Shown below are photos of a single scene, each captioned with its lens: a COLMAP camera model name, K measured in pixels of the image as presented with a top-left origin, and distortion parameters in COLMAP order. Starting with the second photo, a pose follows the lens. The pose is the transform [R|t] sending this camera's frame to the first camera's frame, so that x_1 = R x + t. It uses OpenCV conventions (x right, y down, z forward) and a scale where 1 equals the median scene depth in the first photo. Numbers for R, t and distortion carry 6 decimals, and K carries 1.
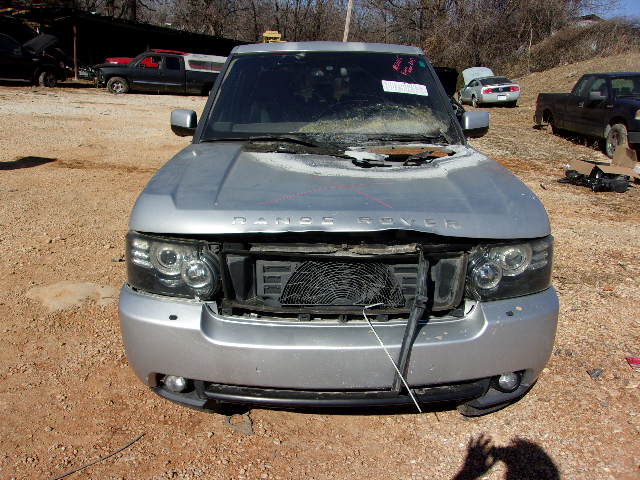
lens RADIAL K [[497.6, 0, 320.0], [0, 497.6, 240.0], [0, 0, 1]] dist [-0.008757, -0.005621]
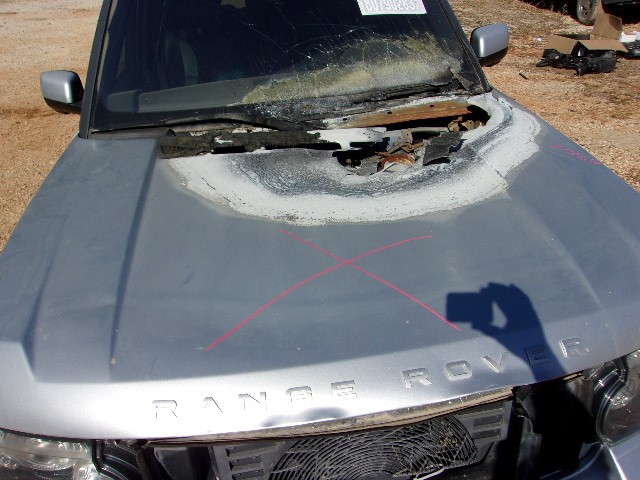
lens RADIAL K [[501.5, 0, 320.0], [0, 501.5, 240.0], [0, 0, 1]] dist [0.002722, 0.008038]
pose [[0.988177, -0.136300, 0.070208, -0.012769], [0.118055, 0.968602, 0.218798, -0.169066], [-0.097825, -0.207922, 0.973241, 0.312354]]
